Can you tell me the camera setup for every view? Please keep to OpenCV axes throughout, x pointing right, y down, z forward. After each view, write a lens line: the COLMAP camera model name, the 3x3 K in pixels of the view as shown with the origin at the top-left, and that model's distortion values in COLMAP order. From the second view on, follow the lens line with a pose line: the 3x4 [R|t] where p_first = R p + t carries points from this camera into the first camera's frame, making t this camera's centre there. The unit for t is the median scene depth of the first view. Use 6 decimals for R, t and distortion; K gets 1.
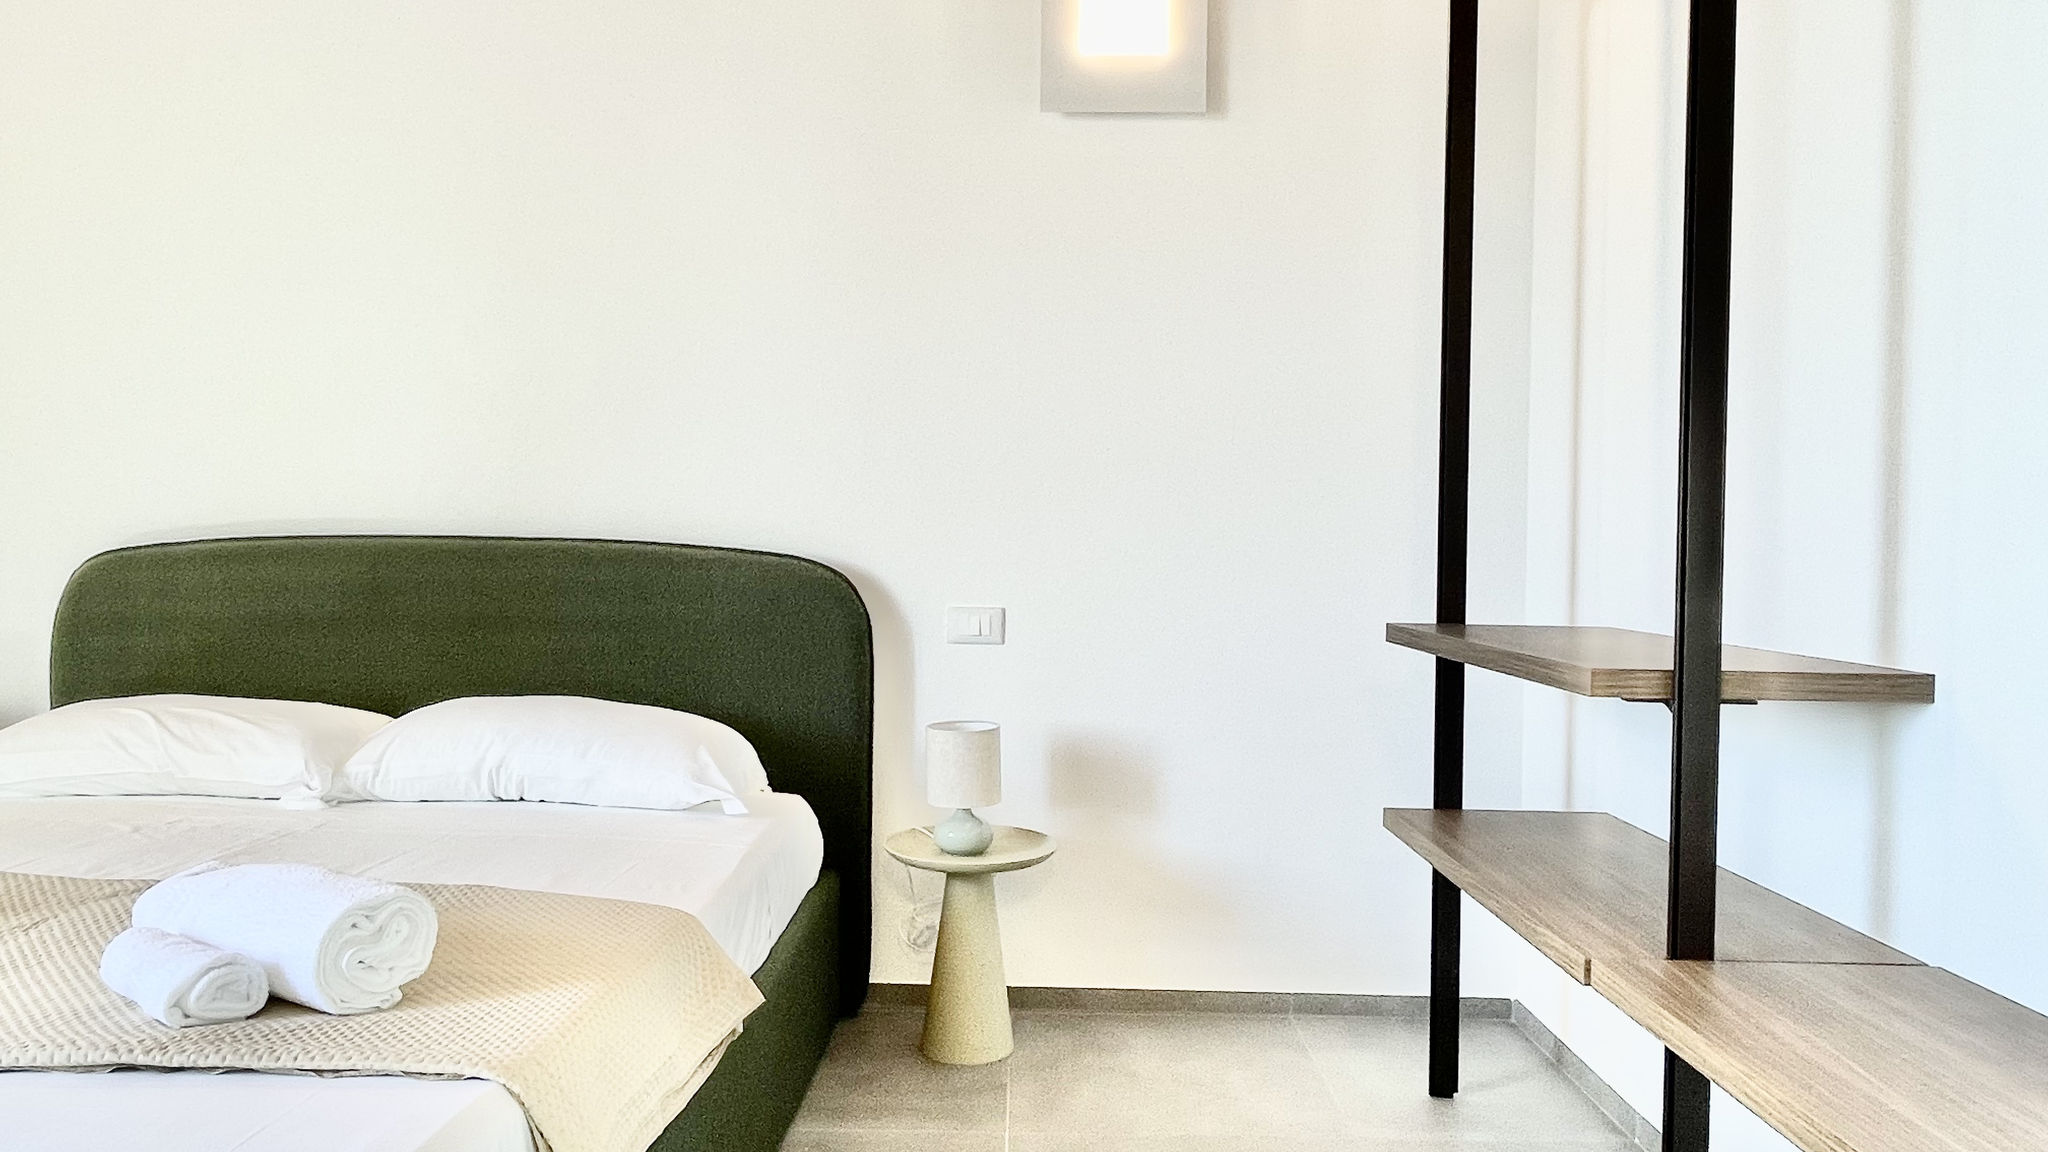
lens RADIAL K [[1404.5, 0, 1024.0], [0, 1404.5, 576.0], [0, 0, 1]] dist [0.006918, -0.002368]
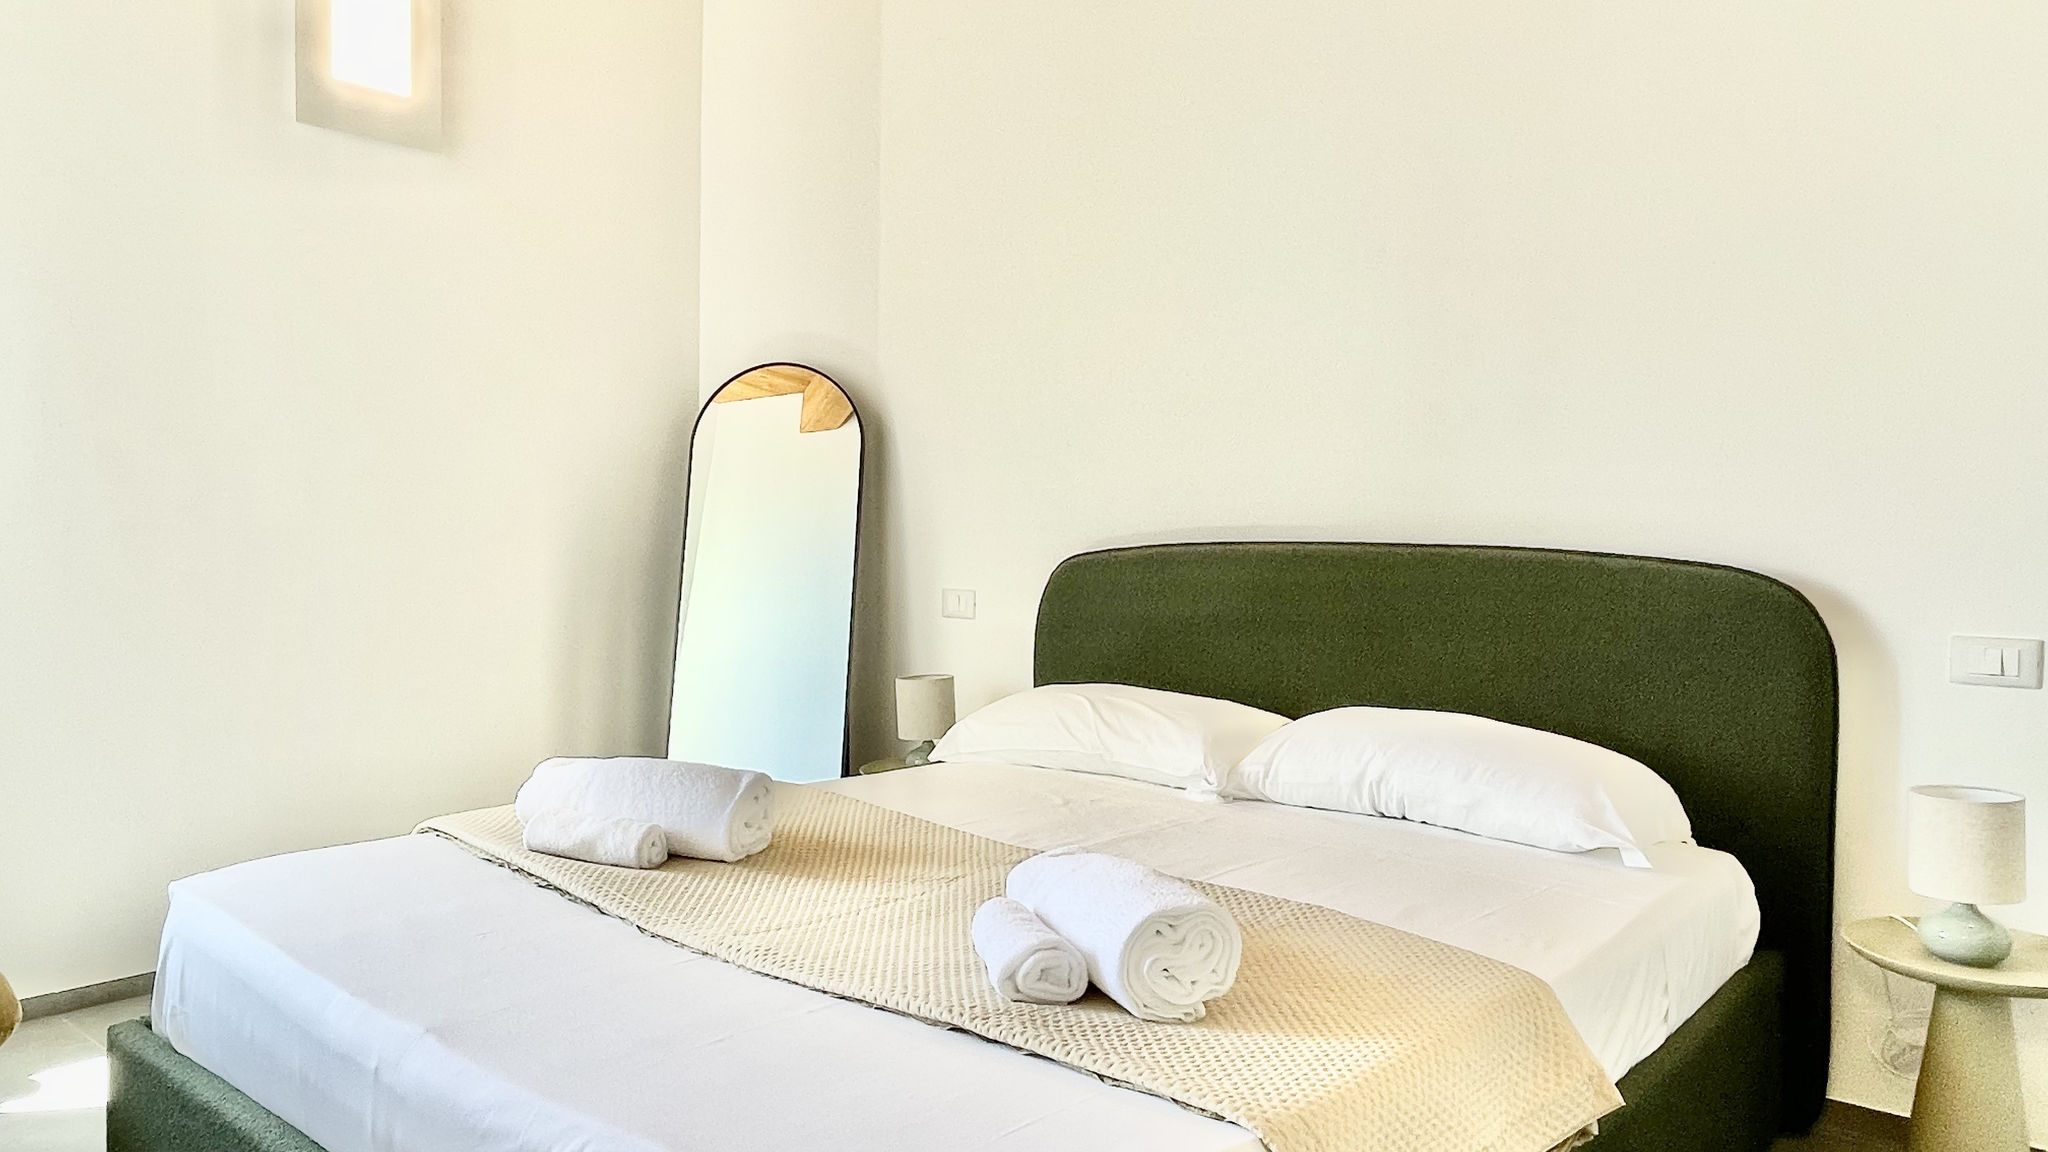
lens RADIAL K [[1404.5, 0, 1024.0], [0, 1404.5, 576.0], [0, 0, 1]] dist [0.006918, -0.002368]
pose [[0.778344, 0.015833, -0.627639, 0.039829], [-0.019774, 0.999804, 0.000699, -0.000921], [0.627527, 0.011867, 0.778505, 0.096918]]
